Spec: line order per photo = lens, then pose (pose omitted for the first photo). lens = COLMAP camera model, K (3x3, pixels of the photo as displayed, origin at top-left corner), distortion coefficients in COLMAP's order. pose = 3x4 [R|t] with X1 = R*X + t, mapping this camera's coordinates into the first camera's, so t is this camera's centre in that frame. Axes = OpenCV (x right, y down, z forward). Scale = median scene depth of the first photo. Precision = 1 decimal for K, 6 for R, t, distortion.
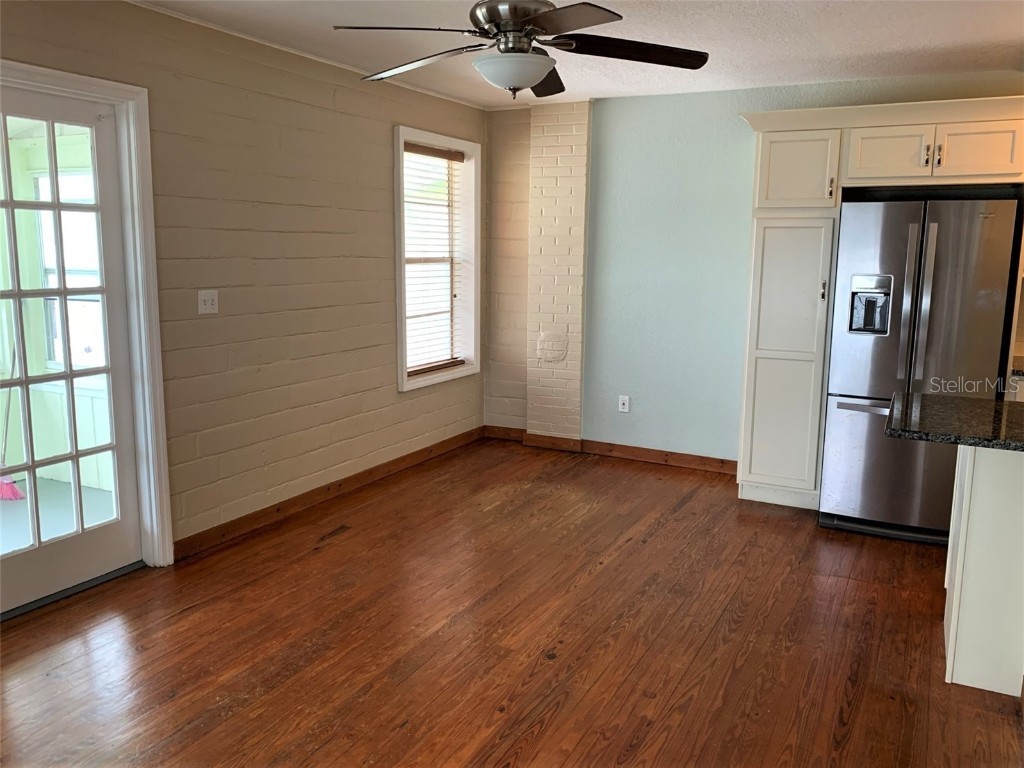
lens RADIAL K [[814.5, 0, 517.1], [0, 814.5, 380.9], [0, 0, 1]] dist [0.012369, -0.001027]
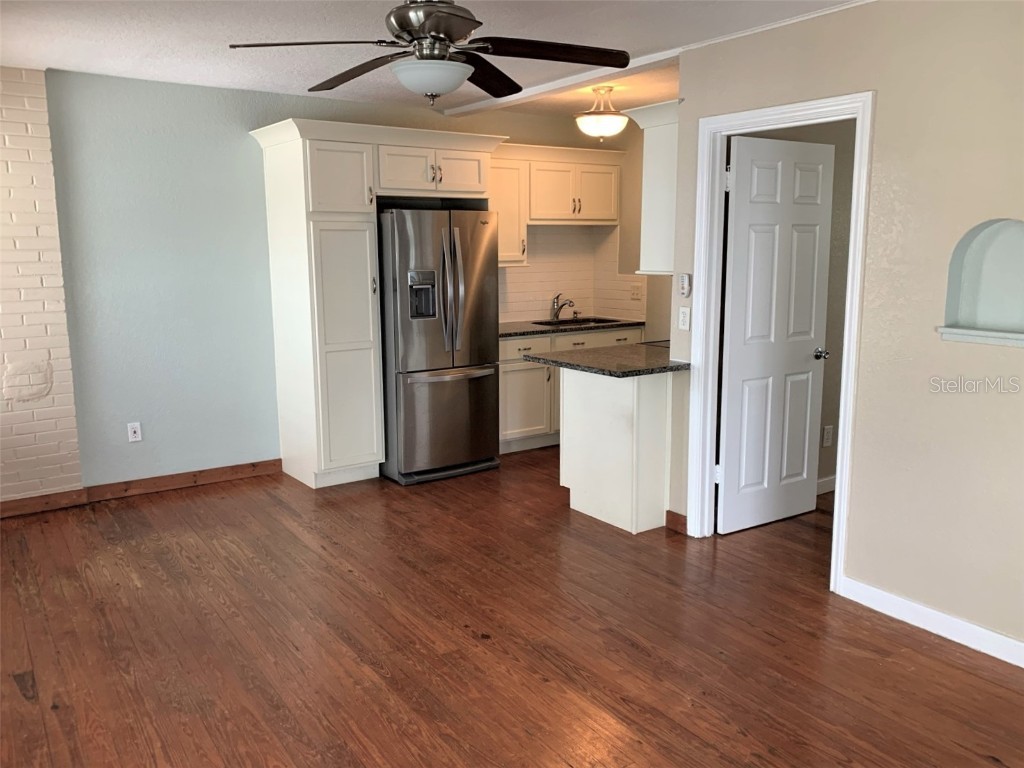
lens RADIAL K [[820.5, 0, 512.0], [0, 820.5, 384.0], [0, 0, 1]] dist [0.128993, -0.197916]
pose [[0.471461, -0.166778, 0.865973, -0.572149], [0.157671, 0.982074, 0.103298, -0.065603], [-0.867677, 0.087838, 0.489306, 0.281808]]
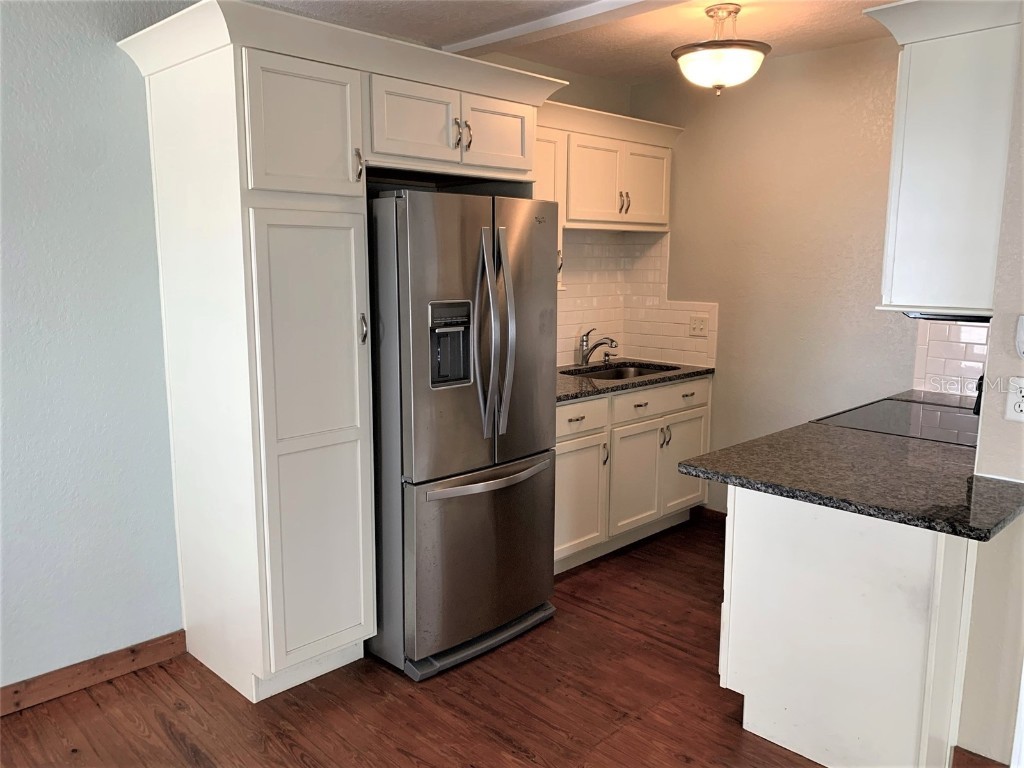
lens RADIAL K [[785.7, 0, 512.0], [0, 785.7, 384.0], [0, 0, 1]] dist [0.009593, -0.001193]
pose [[0.313912, -0.163440, 0.935279, -0.168223], [0.156982, 0.980449, 0.118644, -0.125205], [-0.936385, 0.109578, 0.333432, 0.707084]]
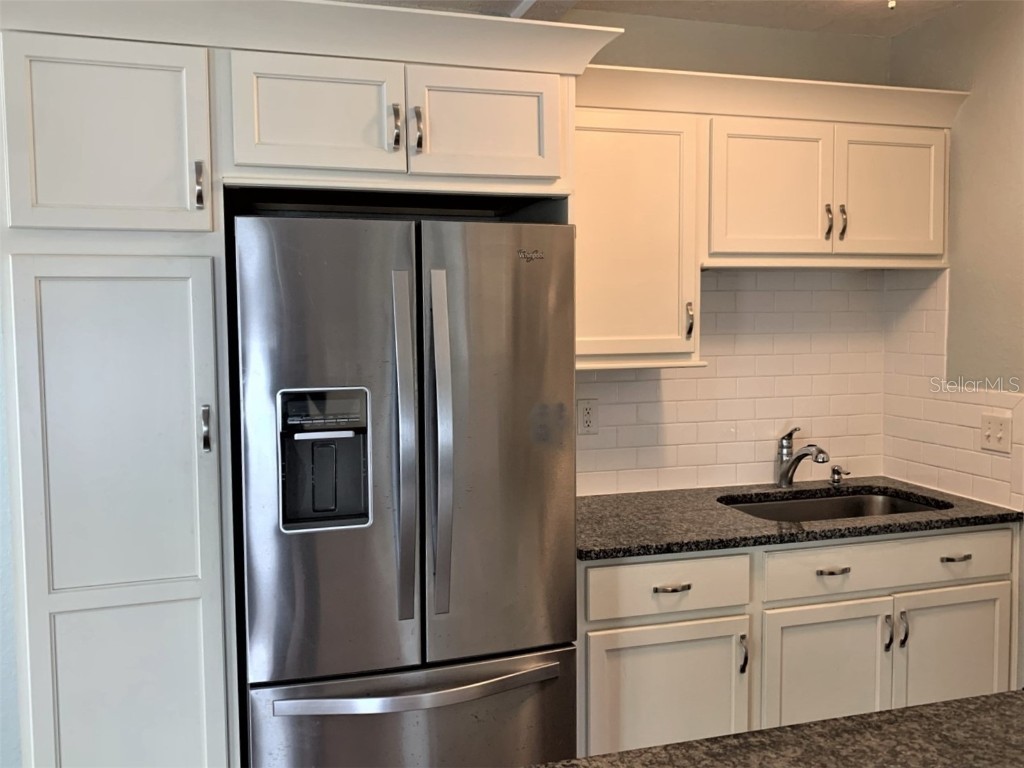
lens RADIAL K [[906.5, 0, 510.5], [0, 906.5, 363.4], [0, 0, 1]] dist [0.047245, -0.115800]
pose [[0.723294, -0.059565, 0.687967, 0.174138], [0.130892, 0.990037, -0.051895, -0.101208], [-0.678022, 0.127585, 0.723884, 0.566503]]
